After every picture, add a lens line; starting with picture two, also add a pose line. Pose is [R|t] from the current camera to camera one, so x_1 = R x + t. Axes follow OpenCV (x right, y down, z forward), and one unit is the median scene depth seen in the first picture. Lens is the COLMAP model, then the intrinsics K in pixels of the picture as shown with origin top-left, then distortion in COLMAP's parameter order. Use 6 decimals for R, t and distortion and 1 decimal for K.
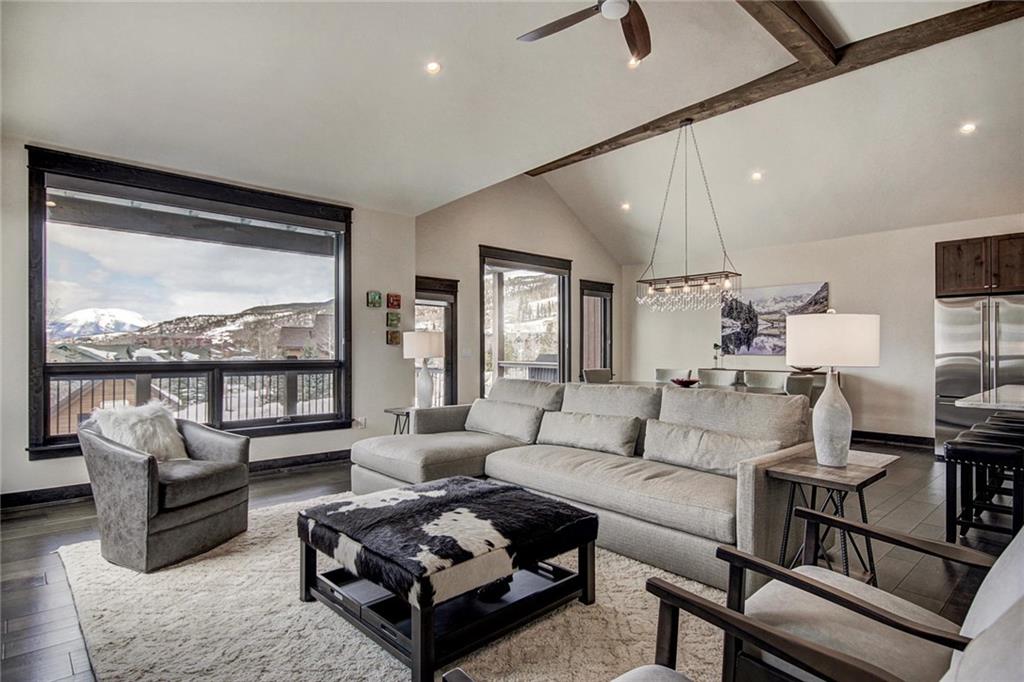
lens RADIAL K [[557.6, 0, 507.7], [0, 557.6, 348.7], [0, 0, 1]] dist [0.010481, 0.002292]
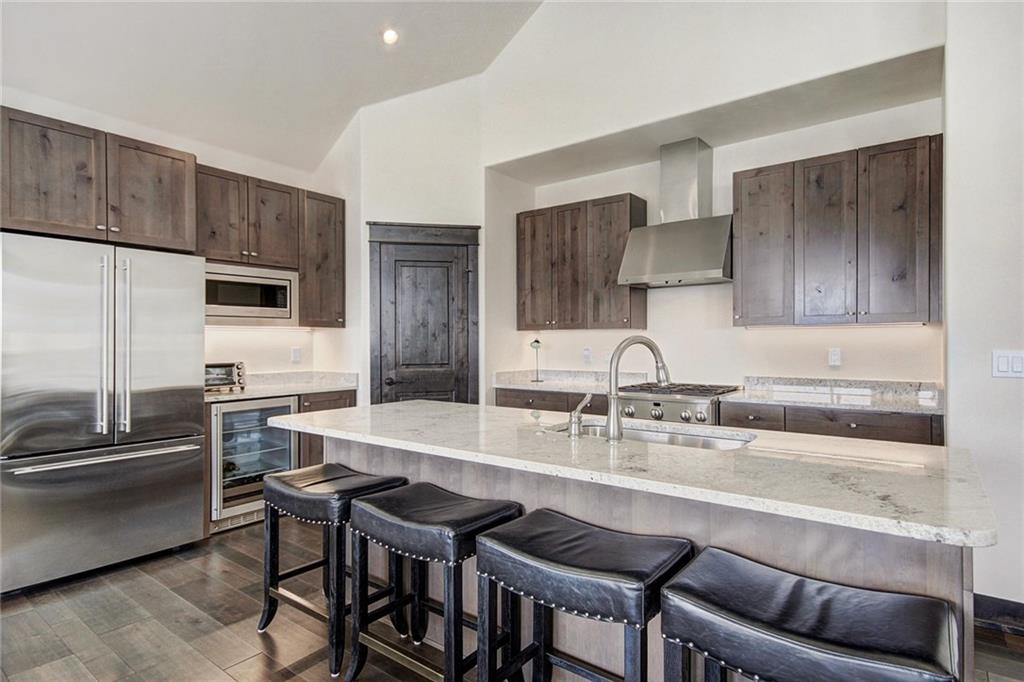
lens RADIAL K [[557.6, 0, 506.5], [0, 557.6, 341.8], [0, 0, 1]] dist [0.010481, 0.002292]
pose [[-0.166422, -0.005052, 0.986042, 0.222783], [-0.002293, 0.999986, 0.004736, -0.006218], [-0.986052, -0.001473, -0.166432, 0.577065]]
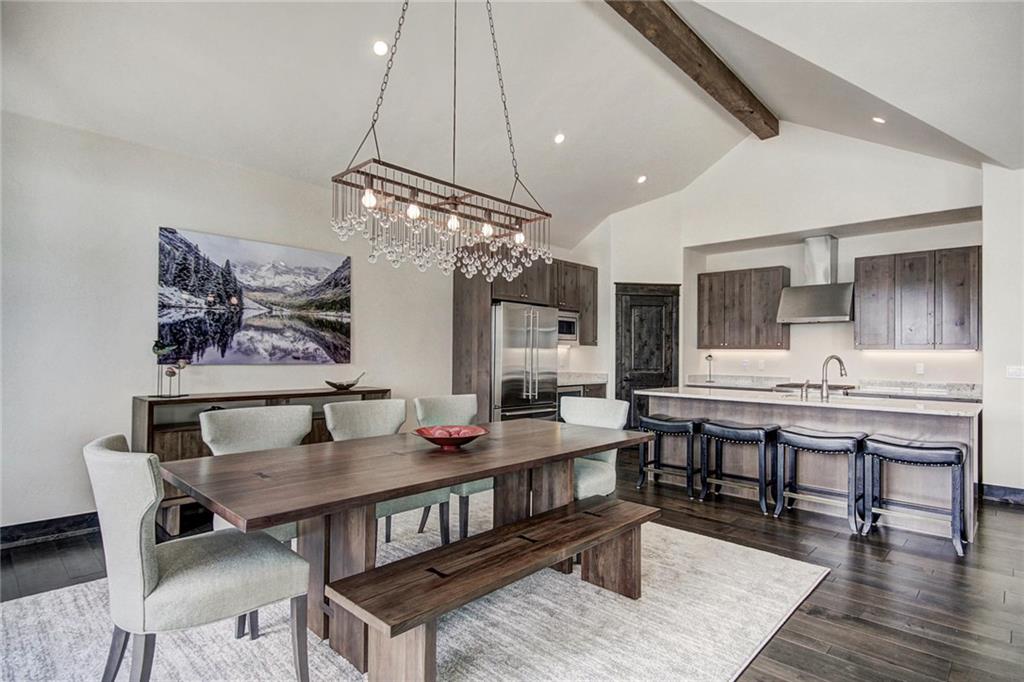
lens RADIAL K [[536.7, 0, 508.7], [0, 536.7, 345.4], [0, 0, 1]] dist [0.018855, -0.001659]
pose [[-0.065937, 0.010989, 0.997763, -0.100339], [-0.016574, 0.999789, -0.012107, -0.005255], [-0.997686, -0.017335, -0.065741, 0.870850]]
